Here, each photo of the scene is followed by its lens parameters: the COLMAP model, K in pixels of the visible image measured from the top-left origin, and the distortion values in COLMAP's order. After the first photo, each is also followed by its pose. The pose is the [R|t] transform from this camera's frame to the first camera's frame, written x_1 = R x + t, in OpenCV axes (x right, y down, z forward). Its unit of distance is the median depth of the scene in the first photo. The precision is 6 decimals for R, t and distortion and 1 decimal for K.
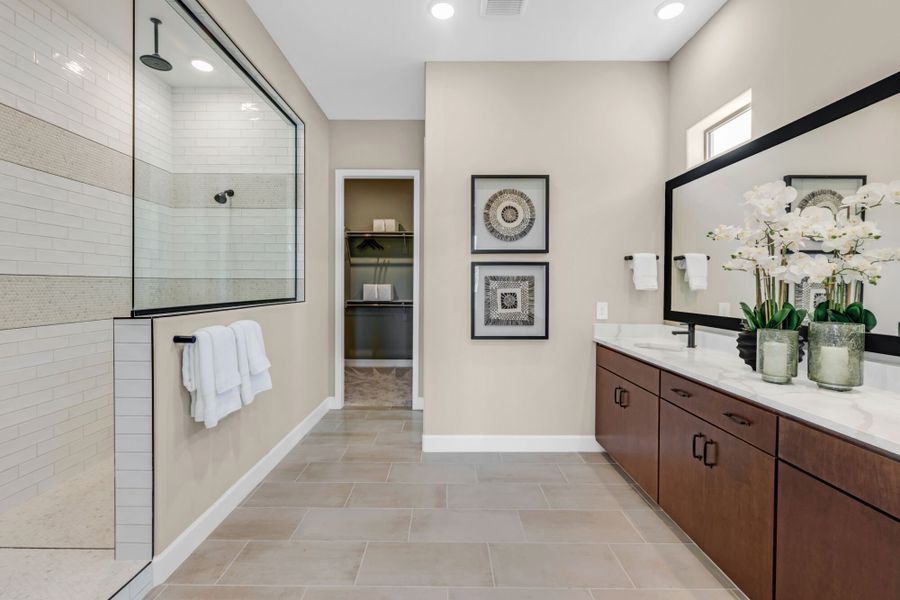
lens RADIAL K [[398.5, 0, 444.0], [0, 398.5, 282.0], [0, 0, 1]] dist [-0.001643, -0.000273]
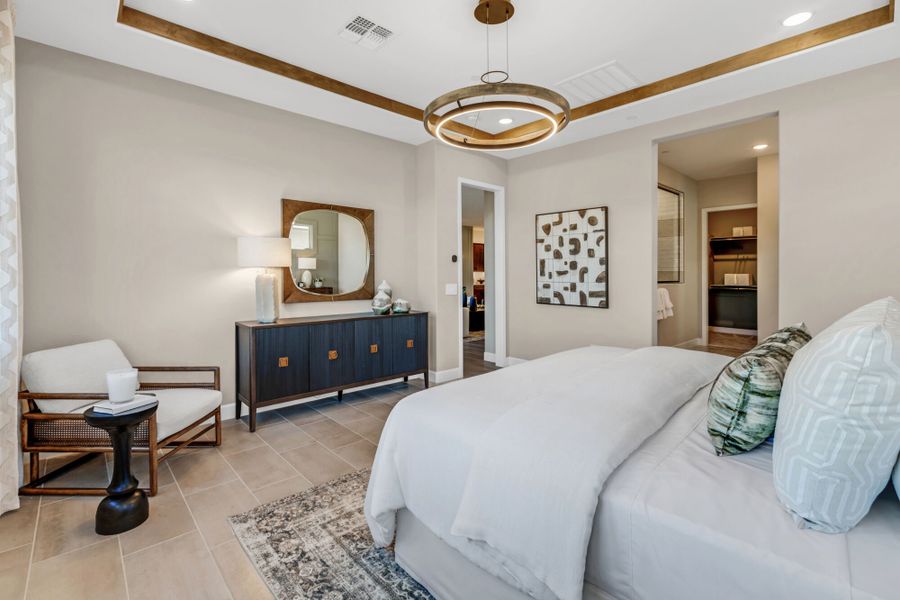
lens RADIAL K [[398.5, 0, 444.0], [0, 398.5, 282.0], [0, 0, 1]] dist [-0.001643, -0.000273]
pose [[0.665505, 0.004941, -0.746377, 0.193047], [0.013203, 0.999744, 0.018390, -0.005106], [0.746277, -0.022093, 0.665269, -0.698601]]
